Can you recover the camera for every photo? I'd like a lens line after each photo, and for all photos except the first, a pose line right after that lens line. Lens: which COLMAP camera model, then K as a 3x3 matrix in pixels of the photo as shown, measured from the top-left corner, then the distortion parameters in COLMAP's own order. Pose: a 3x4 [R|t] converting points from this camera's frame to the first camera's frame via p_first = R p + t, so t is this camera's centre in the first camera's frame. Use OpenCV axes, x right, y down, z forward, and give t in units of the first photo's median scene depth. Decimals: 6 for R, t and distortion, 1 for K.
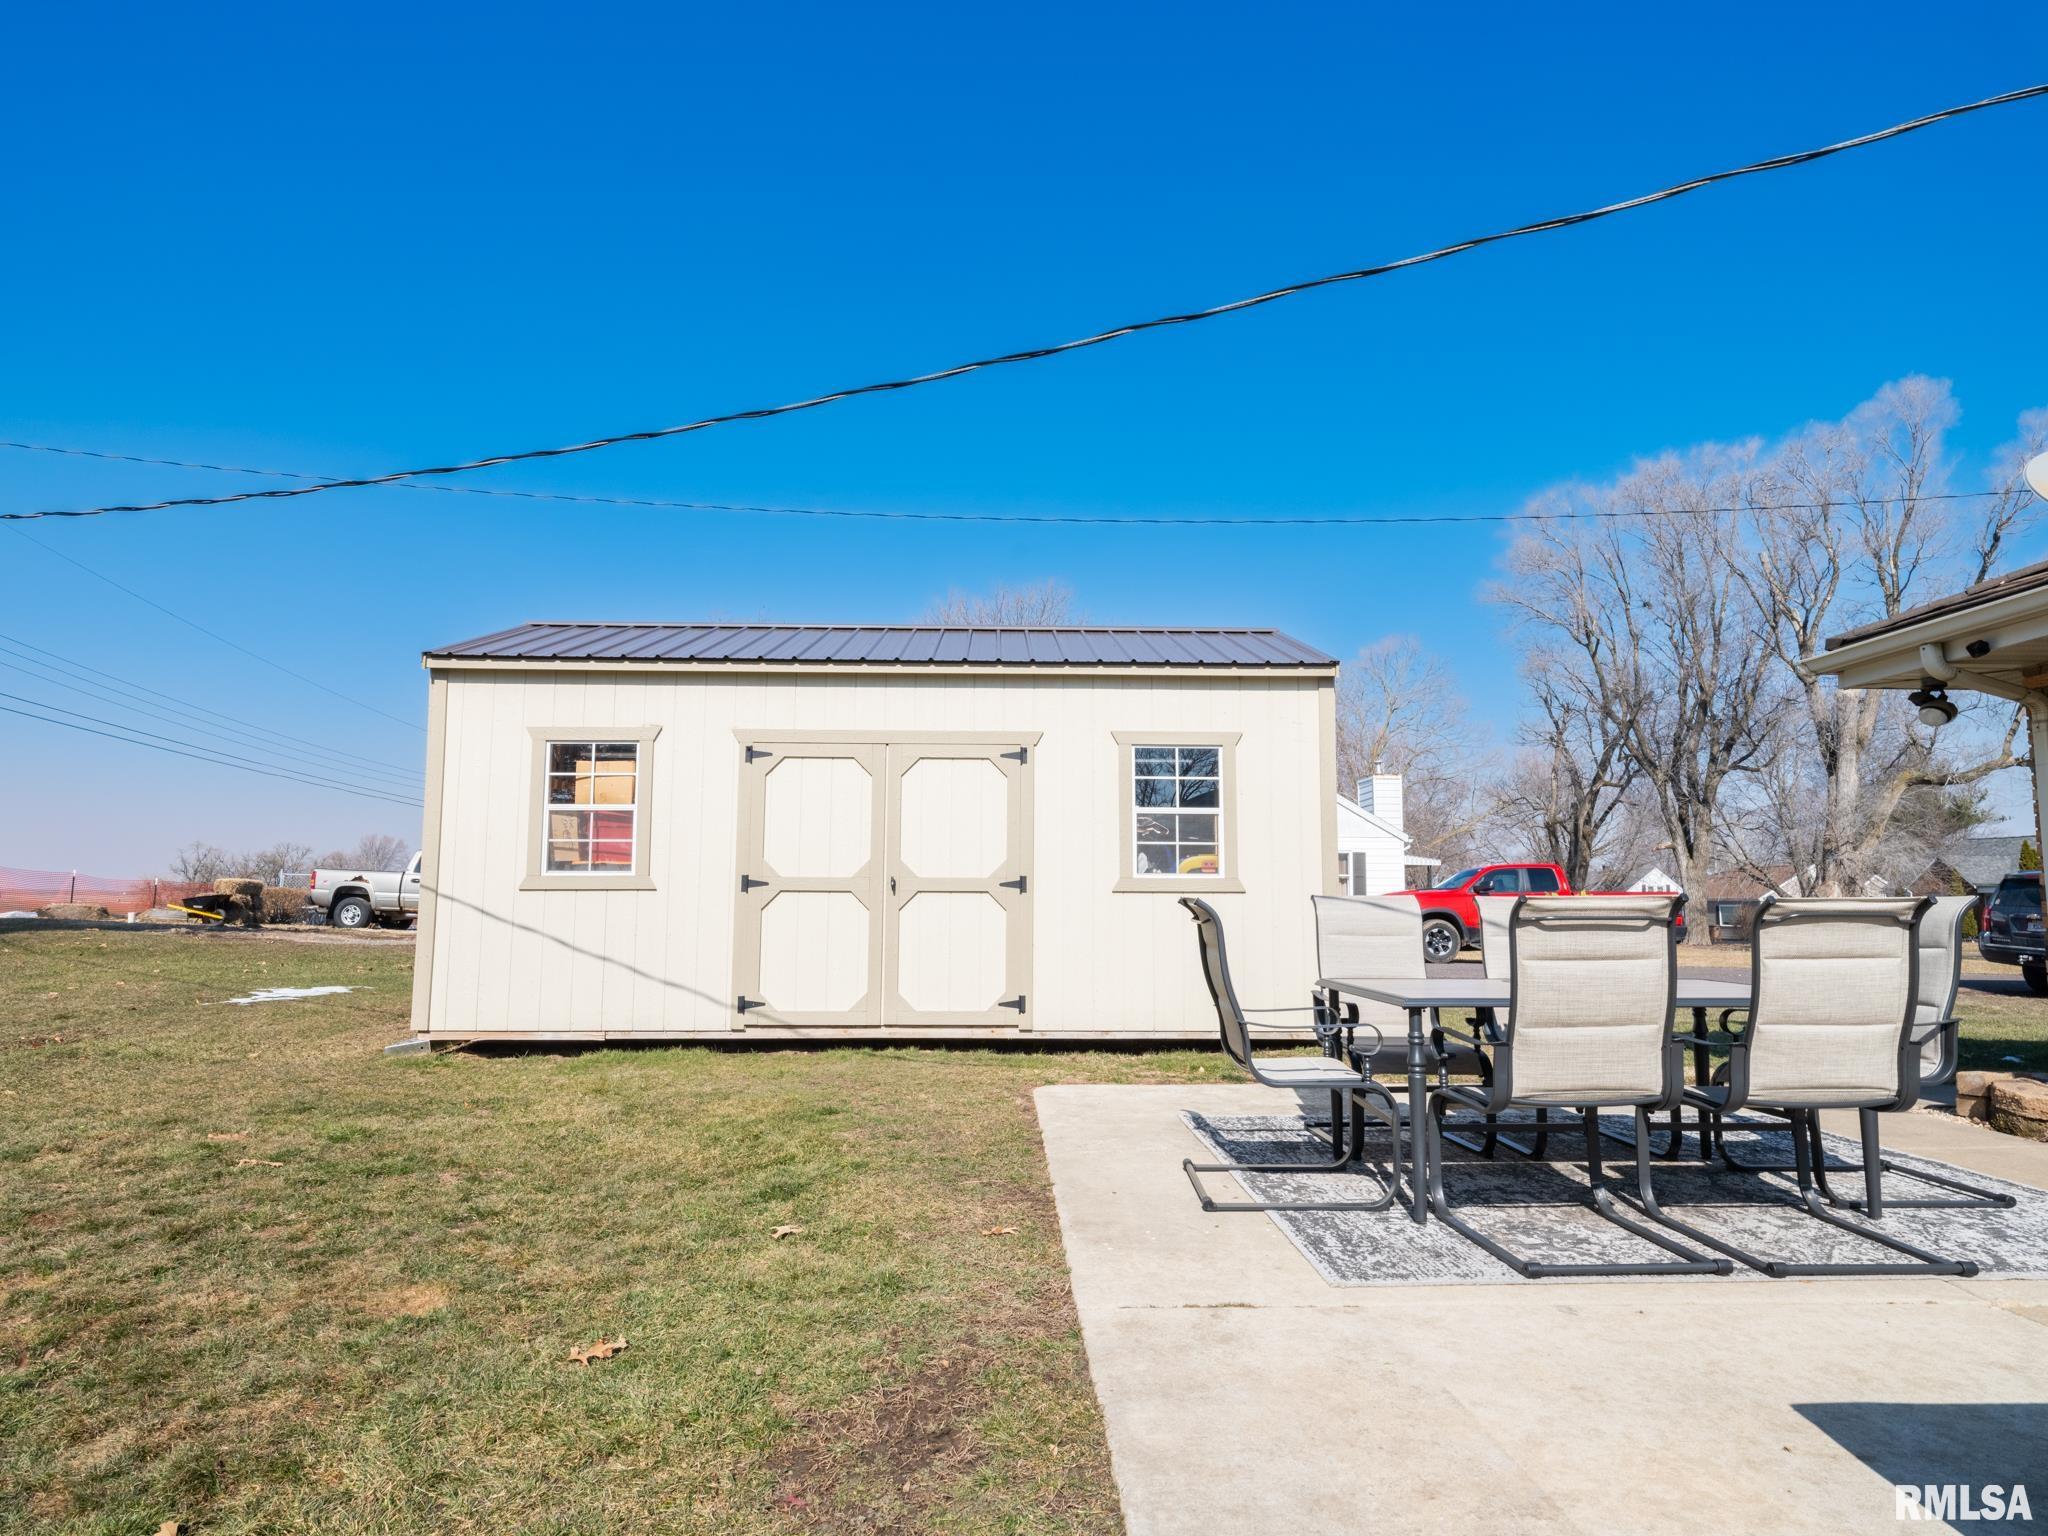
lens RADIAL K [[1129.0, 0, 1007.4], [0, 1129.0, 793.7], [0, 0, 1]] dist [0.002547, -0.000591]
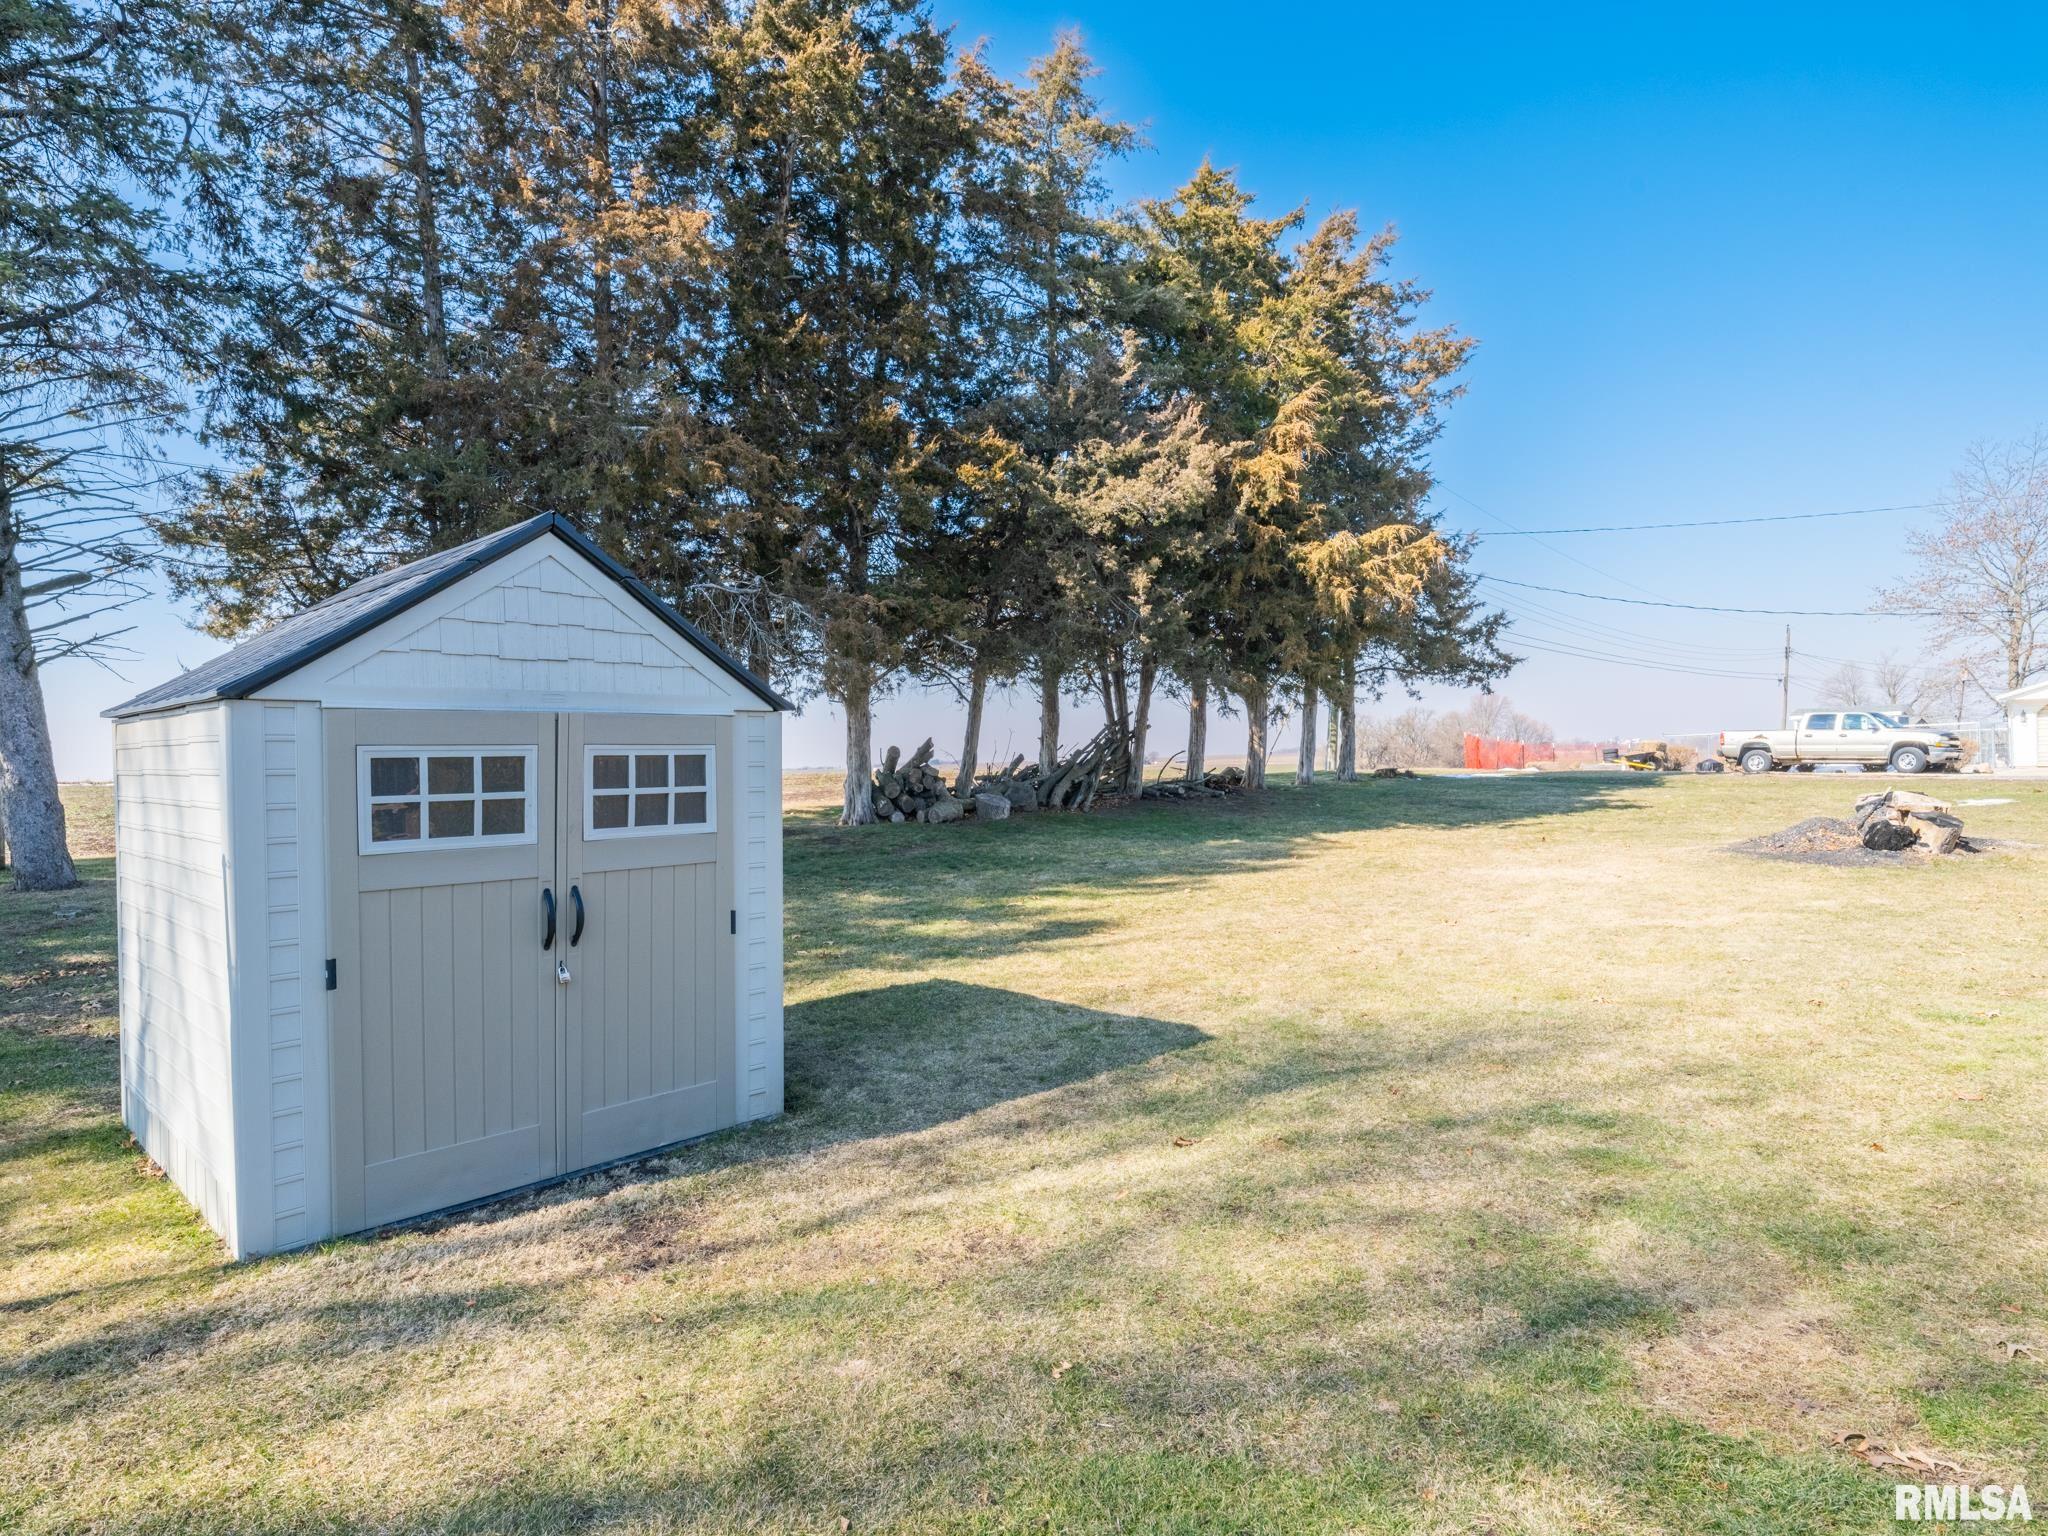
lens RADIAL K [[1115.0, 0, 1013.0], [0, 1115.0, 776.7], [0, 0, 1]] dist [0.000973, -0.000595]
pose [[0.629550, -0.025624, -0.776538, -0.302210], [0.116929, 0.991198, 0.062088, -0.228581], [0.768111, -0.129888, 0.627004, -1.906851]]
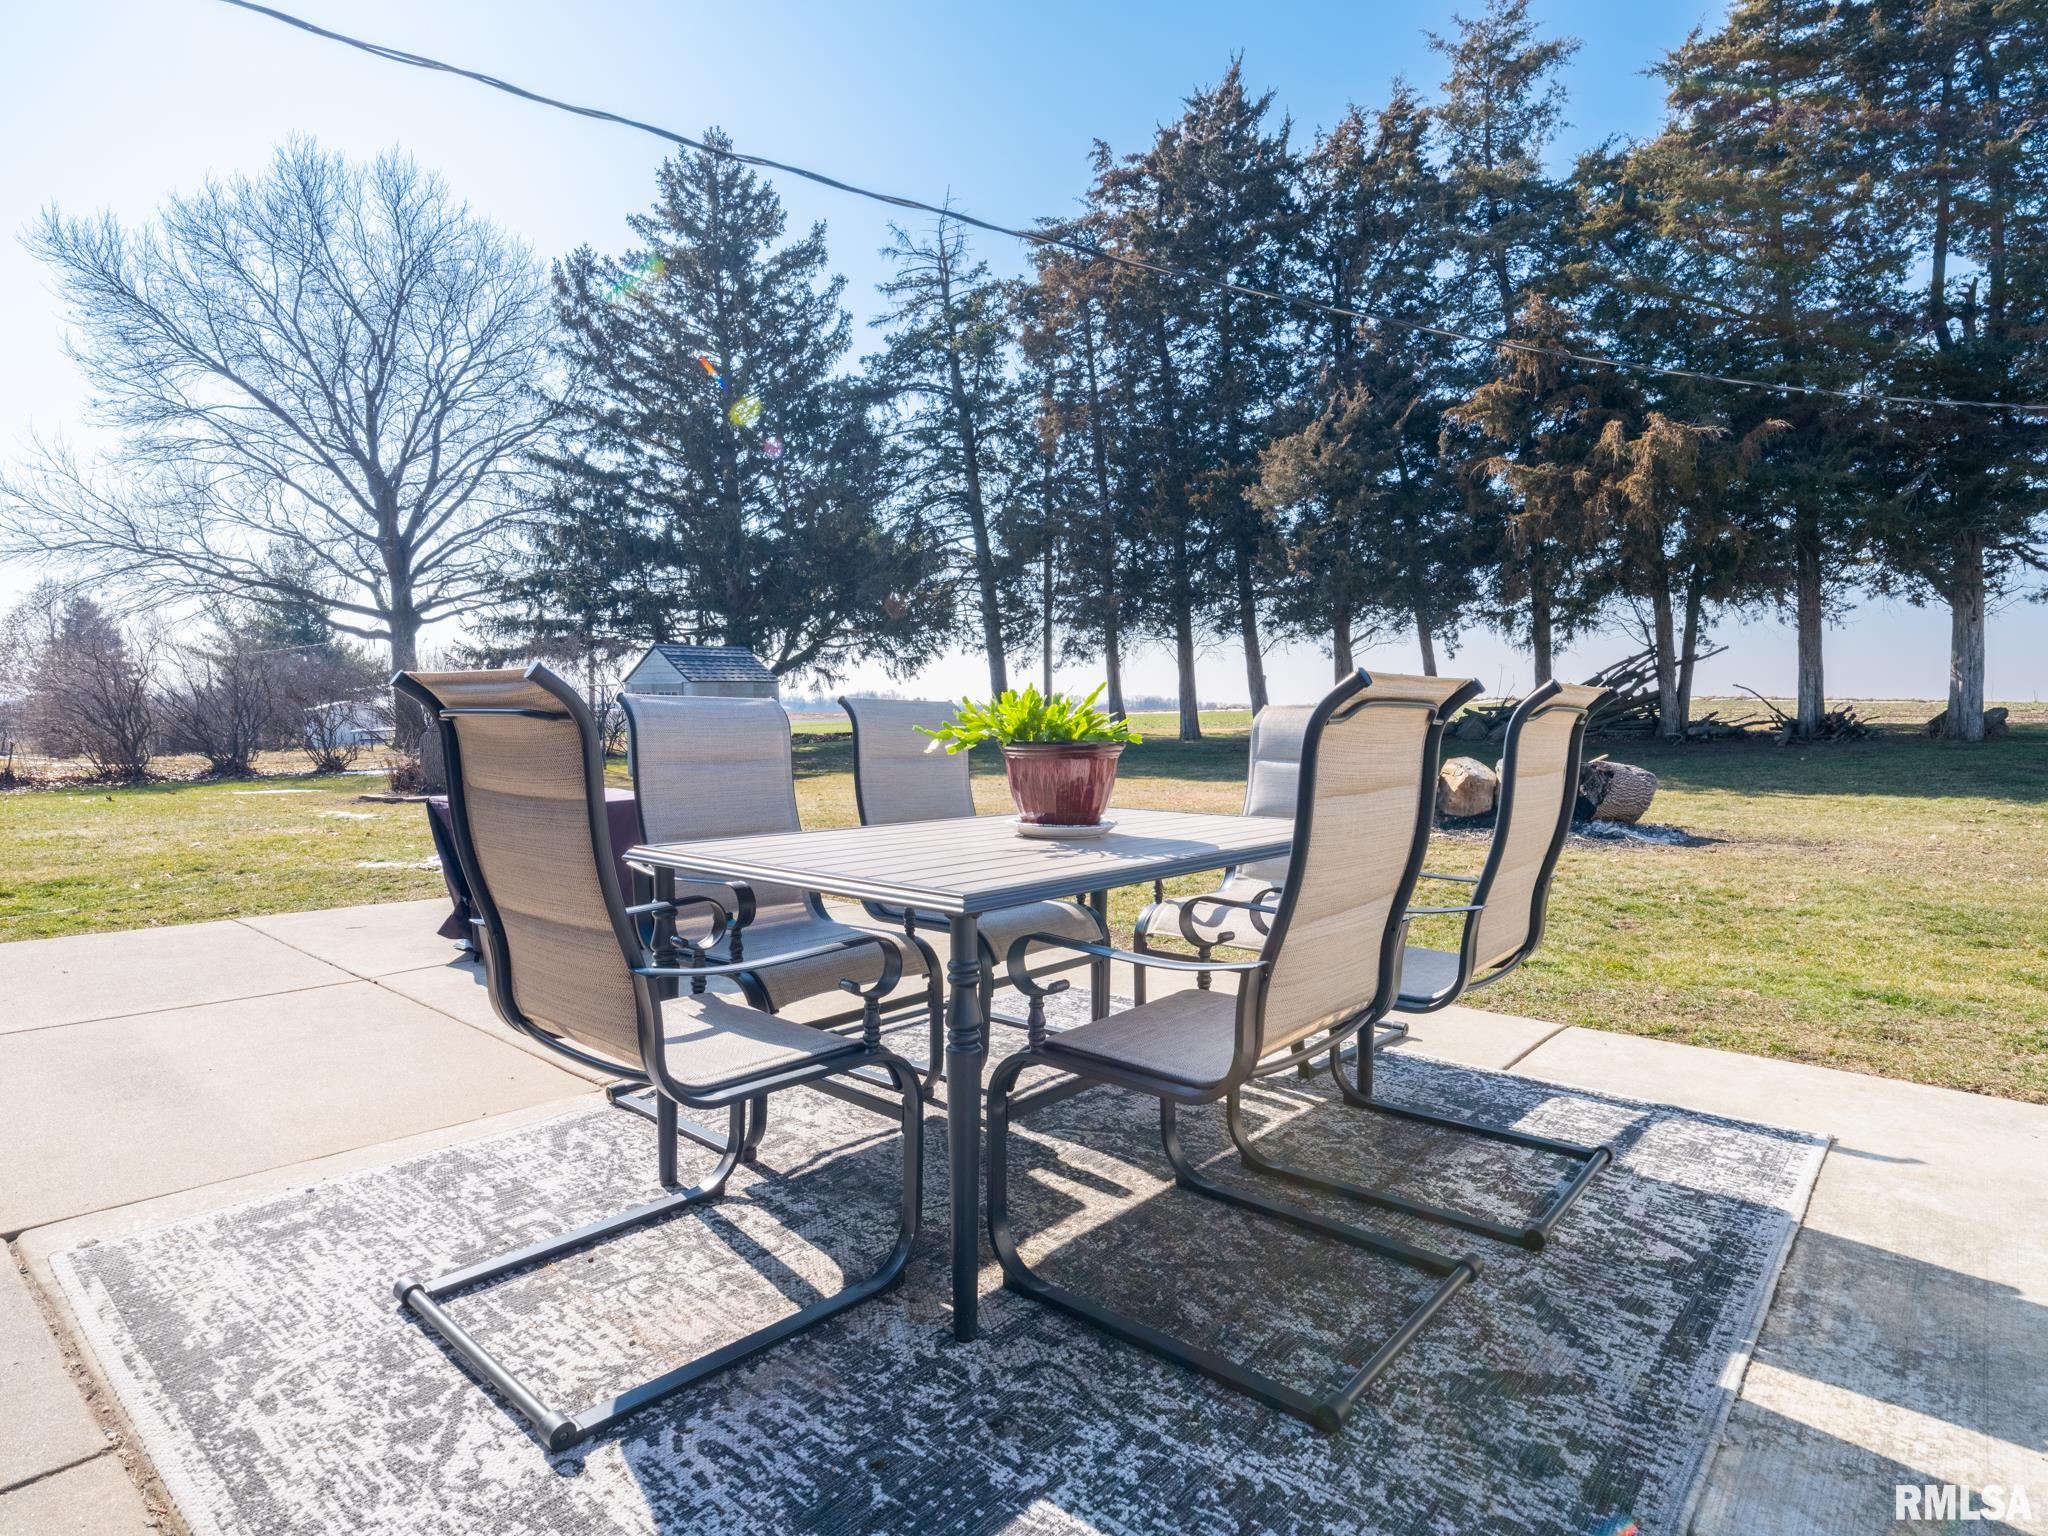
lens RADIAL K [[1110.2, 0, 1028.4], [0, 1110.2, 768.7], [0, 0, 1]] dist [0.003277, -0.000509]
pose [[-0.673229, 0.028301, -0.738892, 0.530634], [0.065916, 0.997586, -0.021849, 0.082353], [0.736490, -0.063415, -0.673469, 0.774767]]
